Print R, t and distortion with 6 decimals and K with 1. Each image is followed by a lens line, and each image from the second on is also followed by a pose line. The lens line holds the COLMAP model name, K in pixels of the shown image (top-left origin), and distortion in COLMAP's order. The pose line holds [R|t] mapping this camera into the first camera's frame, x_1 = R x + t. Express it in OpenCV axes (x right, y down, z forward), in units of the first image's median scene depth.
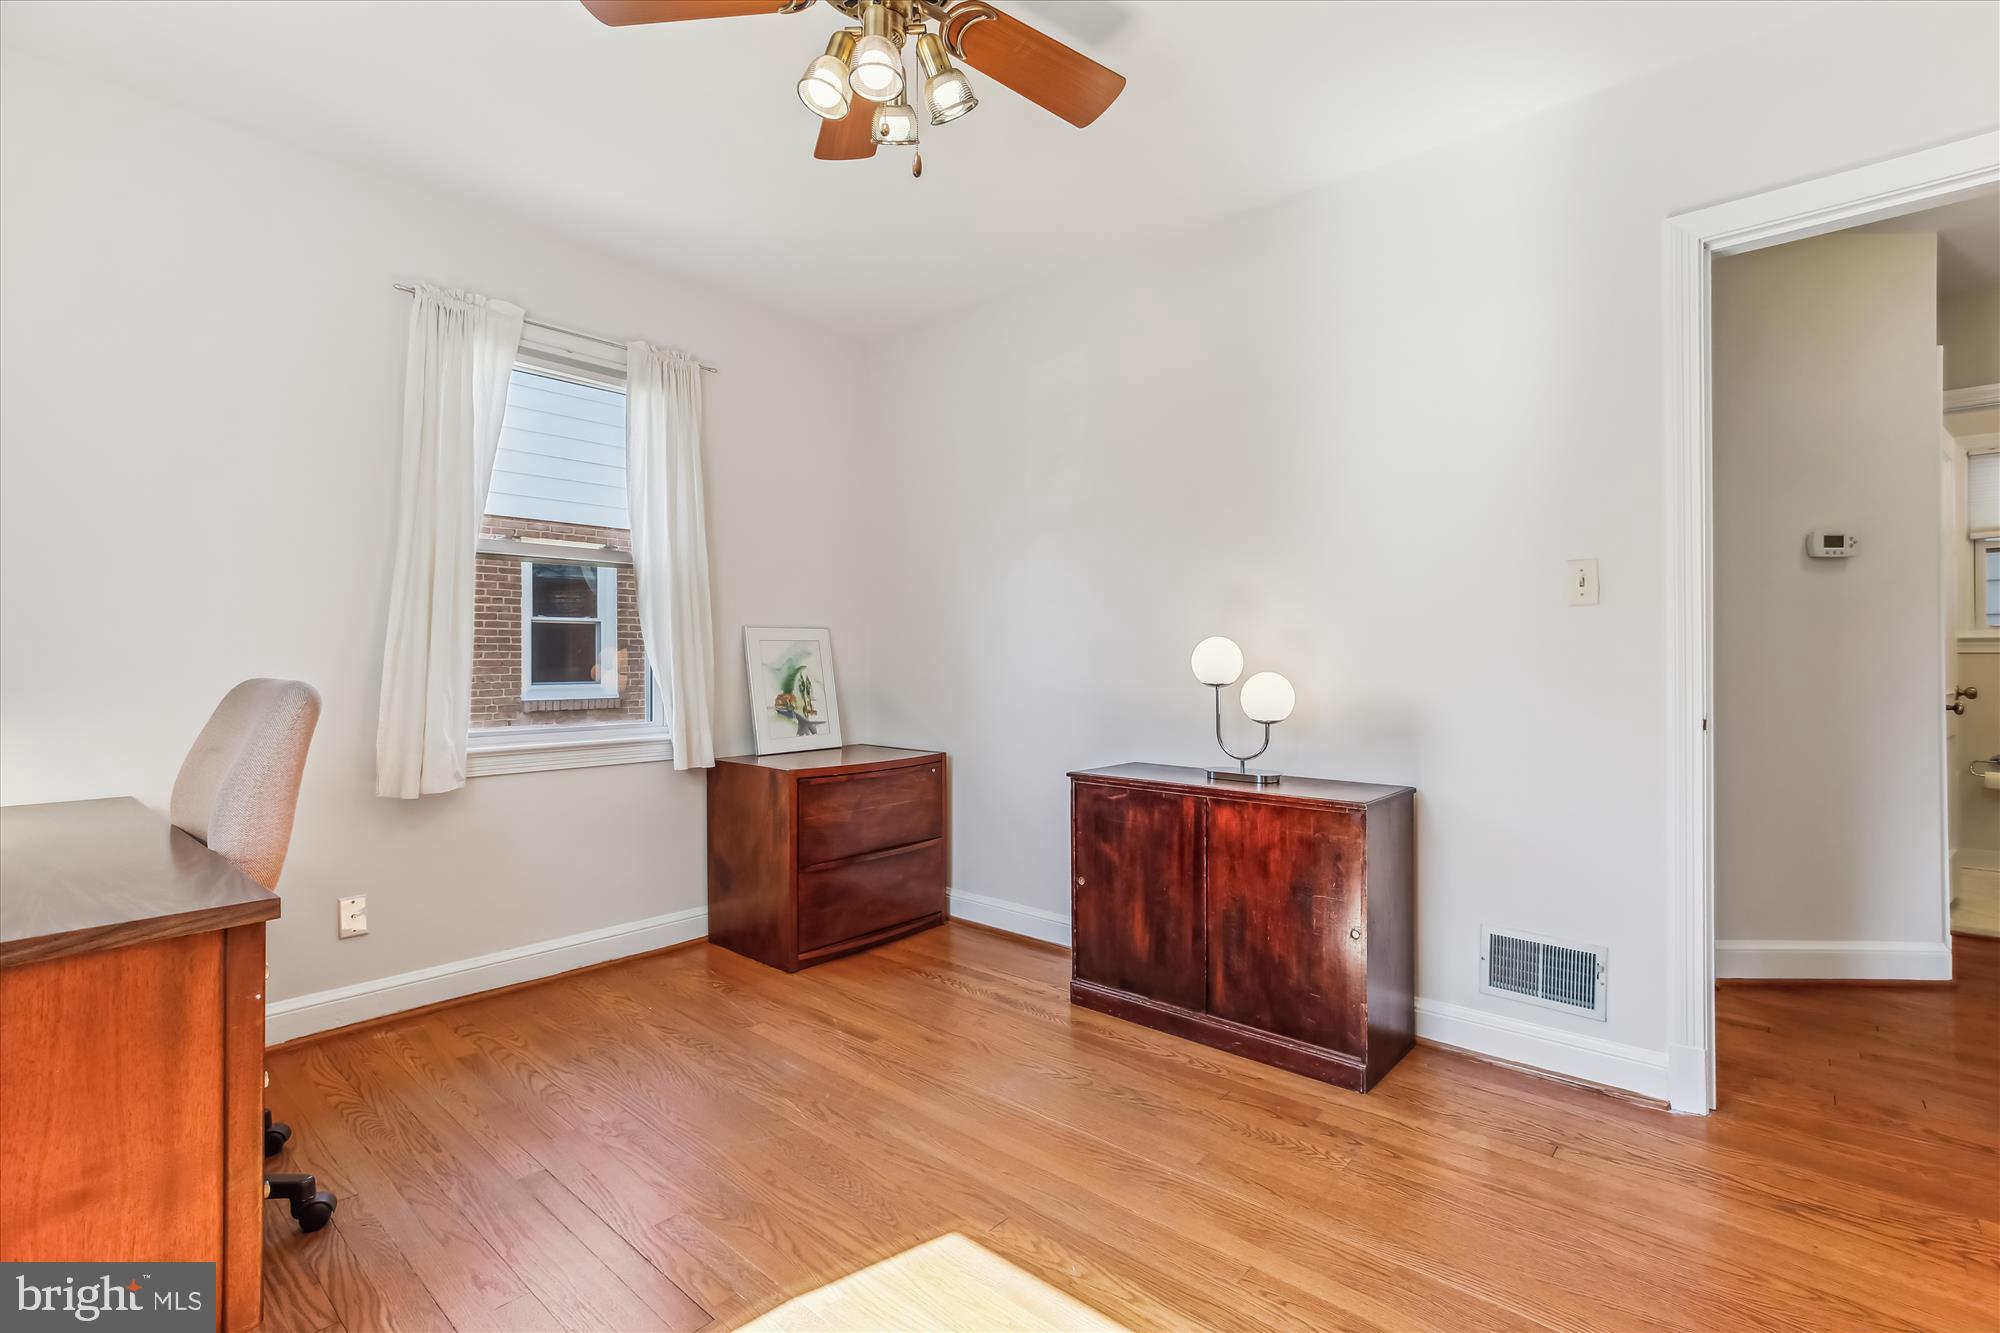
lens RADIAL K [[904.9, 0, 1002.4], [0, 904.9, 658.9], [0, 0, 1]] dist [-0.019846, 0.005918]
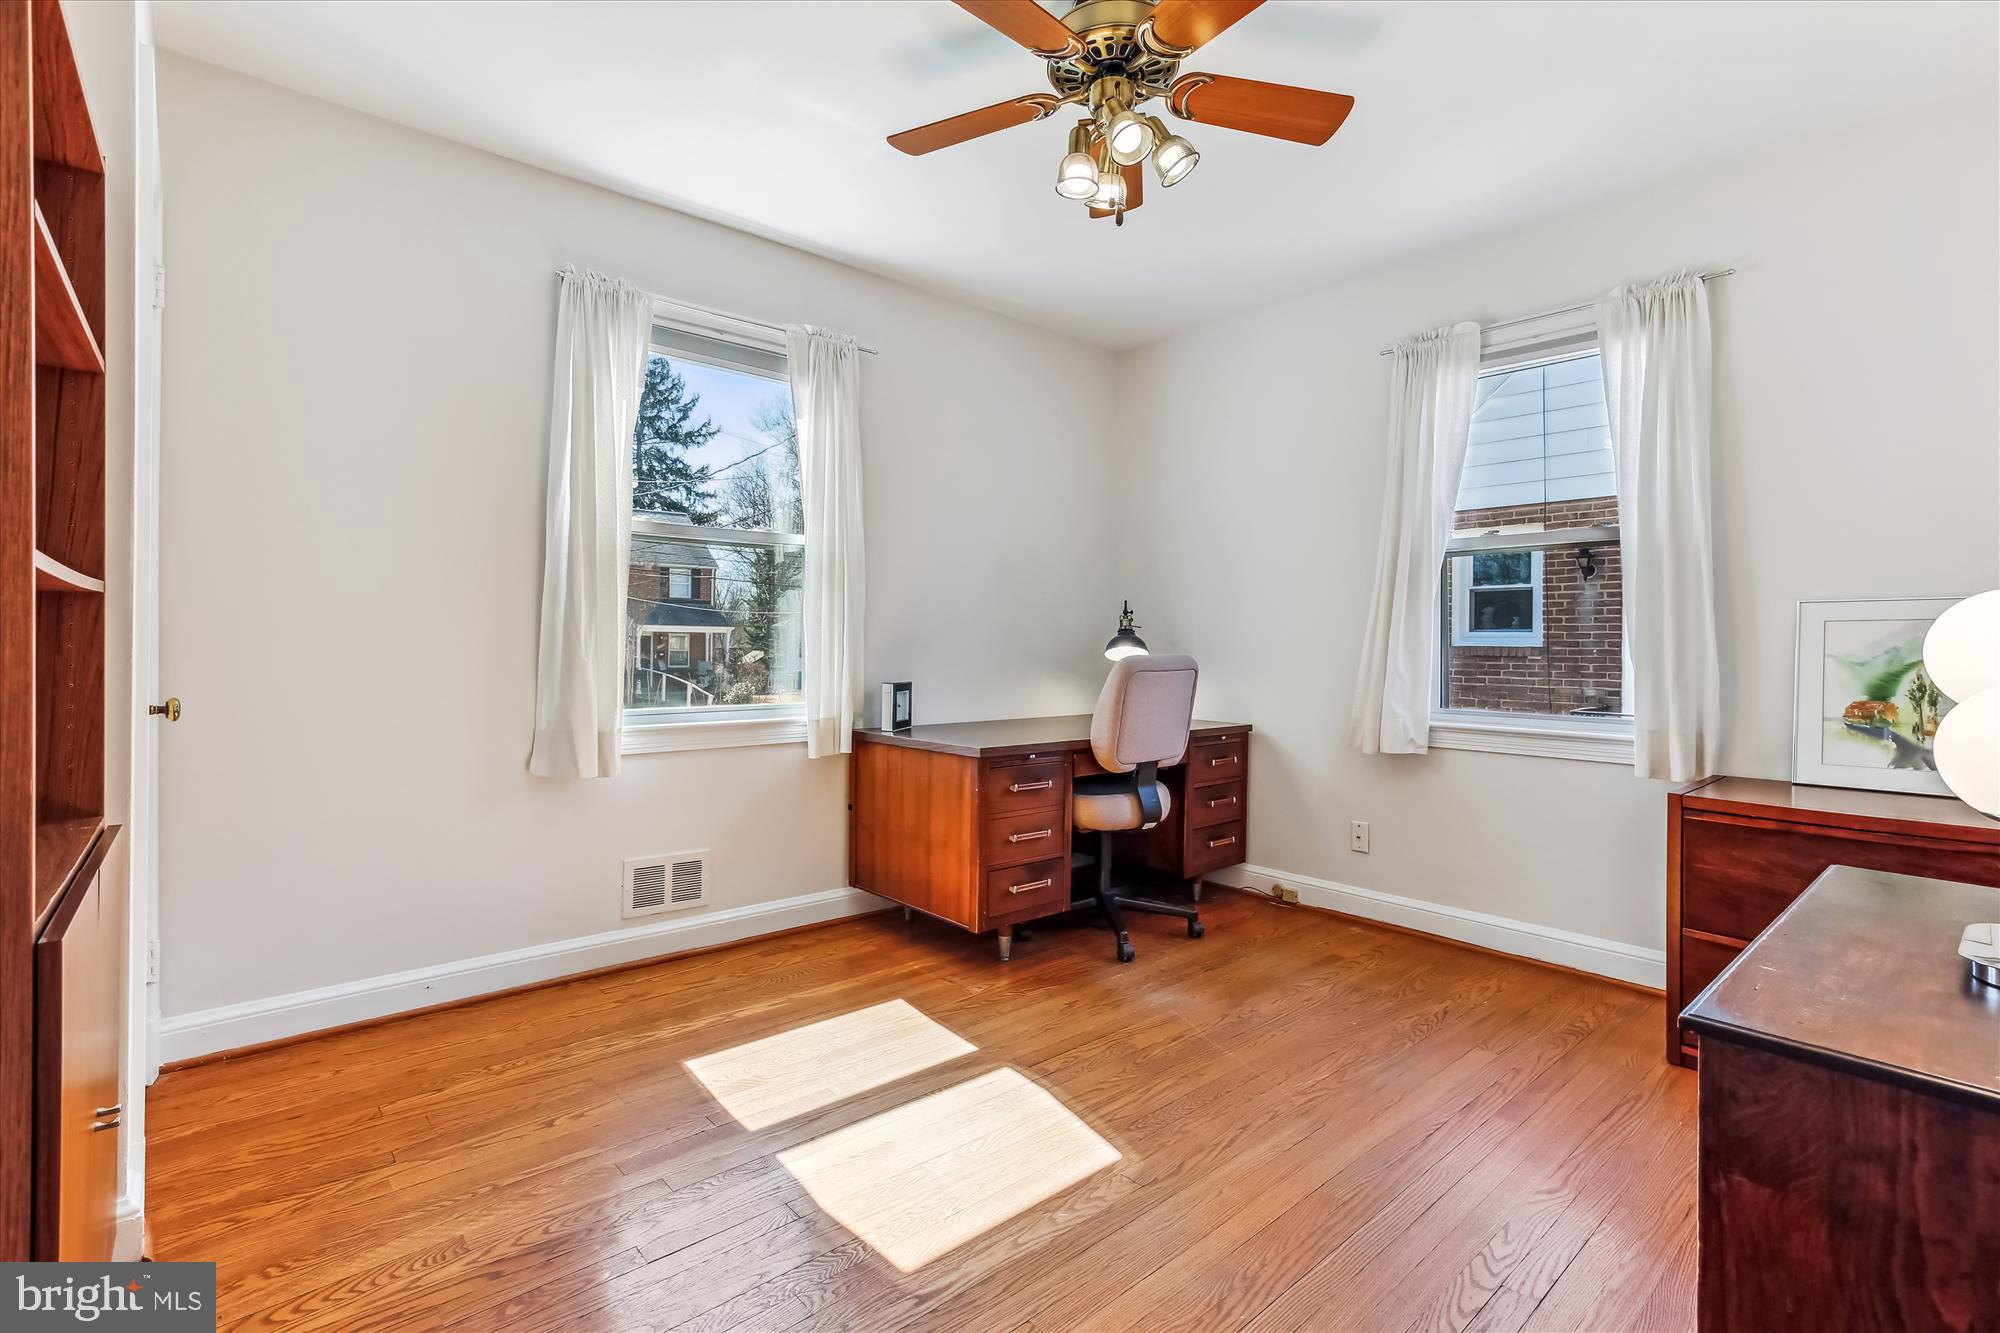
lens RADIAL K [[904.9, 0, 995.9], [0, 904.9, 657.1], [0, 0, 1]] dist [-0.019846, 0.005918]
pose [[-0.129680, 0.012209, -0.991481, 0.692803], [-0.007115, 0.999887, 0.013243, 0.003650], [0.991530, 0.008772, -0.129579, 0.641988]]
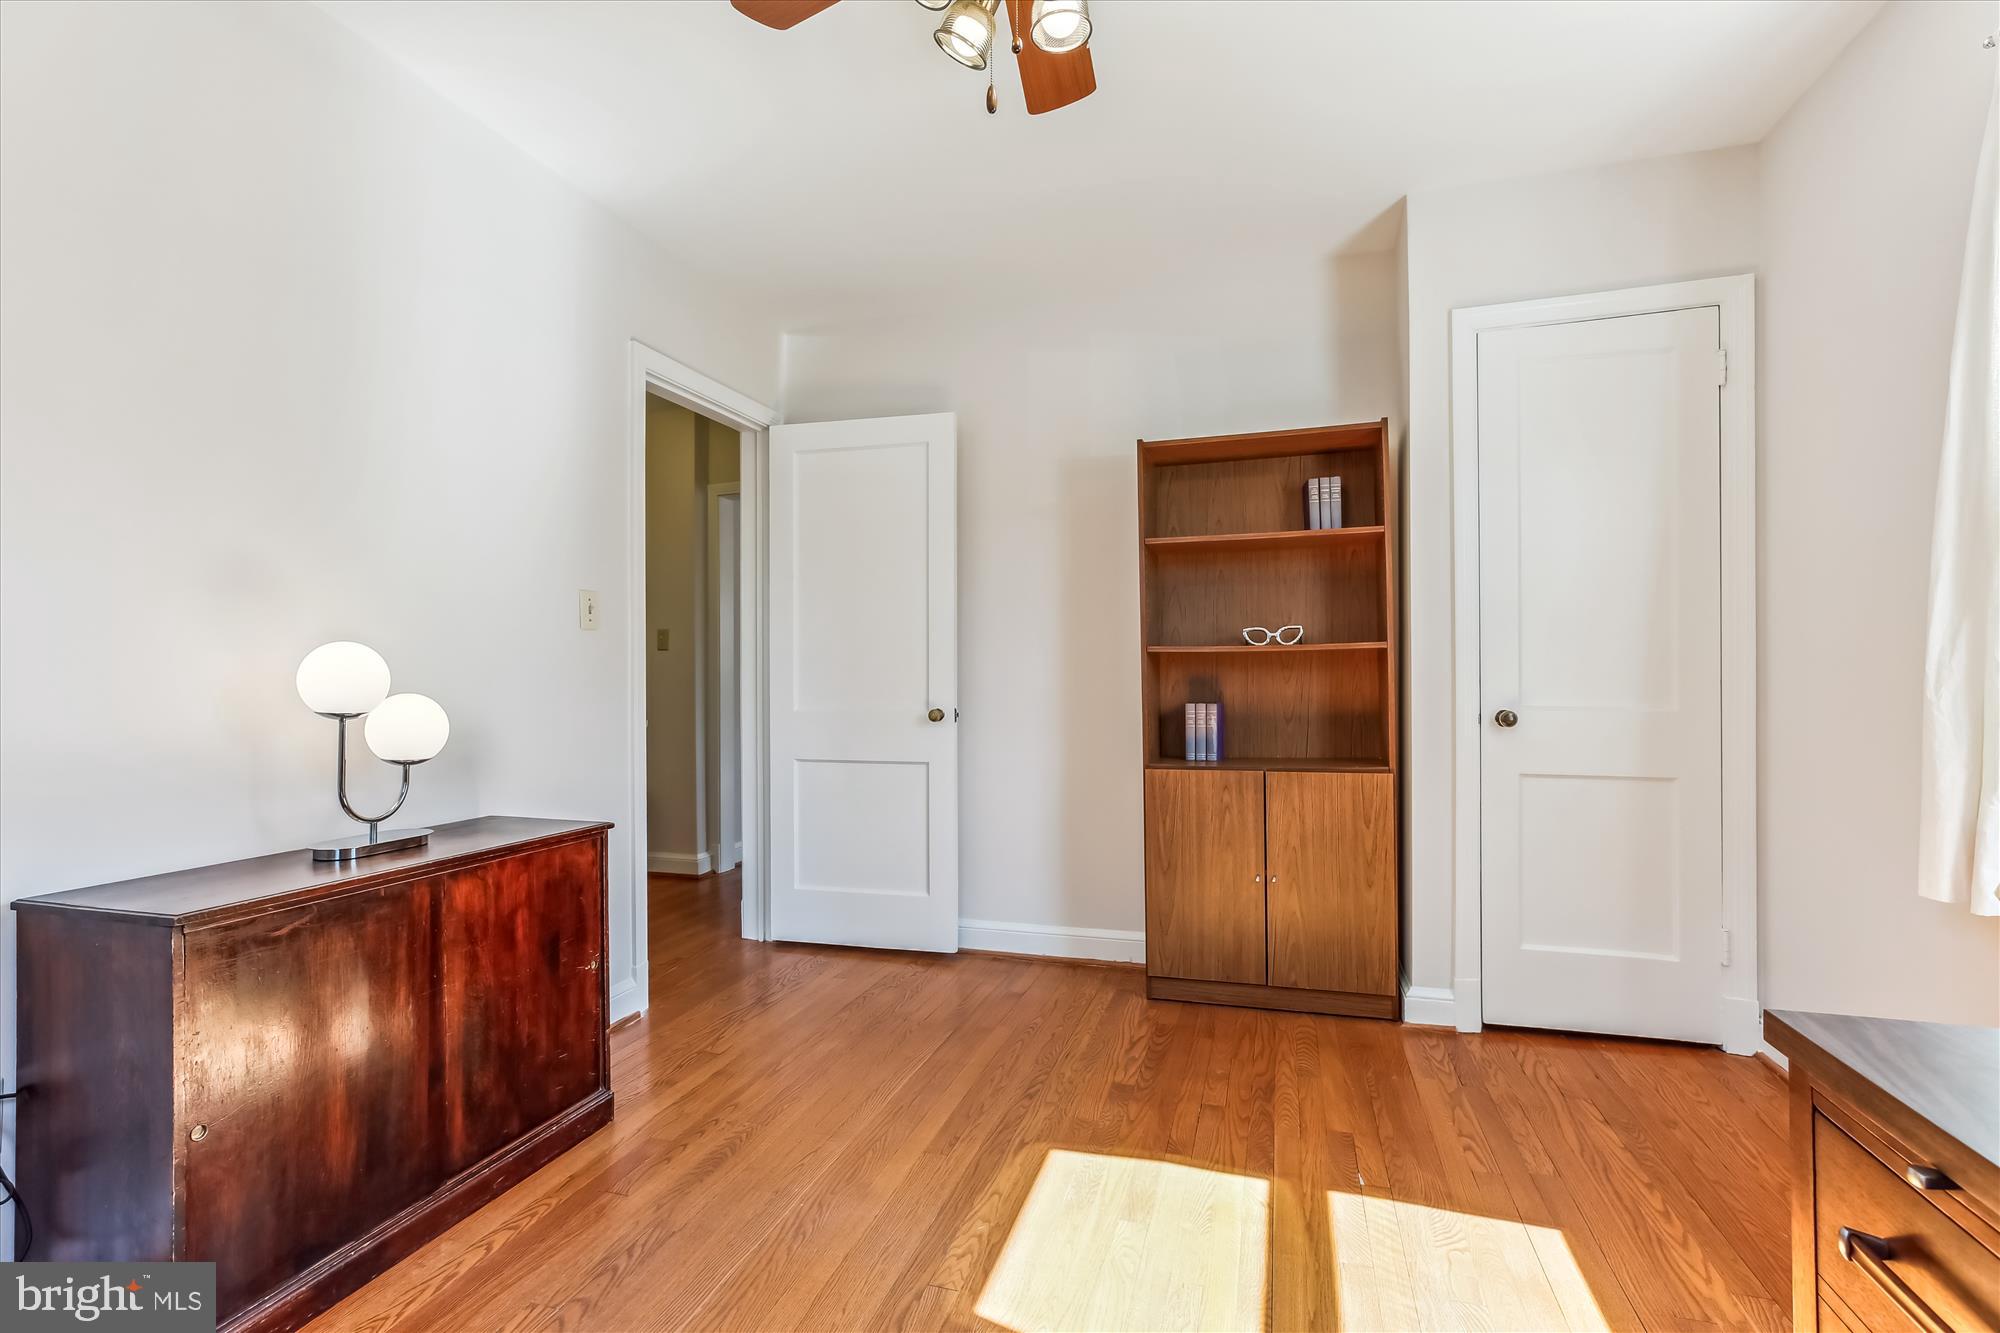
lens RADIAL K [[904.9, 0, 996.8], [0, 904.9, 669.9], [0, 0, 1]] dist [-0.019846, 0.005918]
pose [[-0.412768, 0.014003, 0.910729, -0.571826], [0.008340, 0.999898, -0.011594, 0.007569], [-0.910798, 0.002810, -0.412842, 0.873726]]
